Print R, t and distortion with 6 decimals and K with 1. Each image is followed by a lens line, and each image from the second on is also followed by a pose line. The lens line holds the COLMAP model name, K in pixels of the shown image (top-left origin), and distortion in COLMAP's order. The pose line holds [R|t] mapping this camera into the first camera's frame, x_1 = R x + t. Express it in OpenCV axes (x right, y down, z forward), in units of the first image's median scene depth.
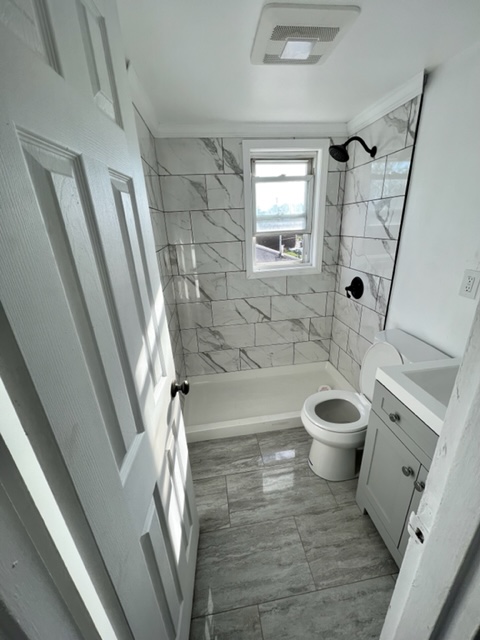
lens RADIAL K [[253.4, 0, 240.0], [0, 253.4, 320.0], [0, 0, 1]] dist [0.000024, 0.000111]
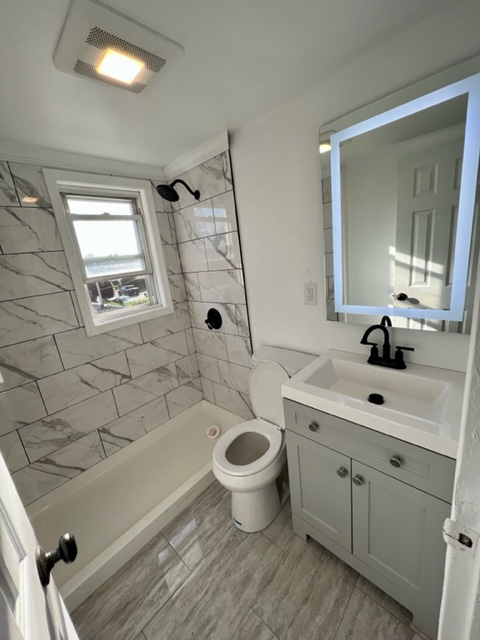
lens RADIAL K [[256.6, 0, 240.0], [0, 256.6, 320.0], [0, 0, 1]] dist [0.000684, 0.000142]
pose [[0.779635, -0.201919, 0.592789, -0.070766], [0.298684, 0.951884, -0.068593, -0.020020], [-0.550416, 0.230534, 0.802432, 0.114864]]
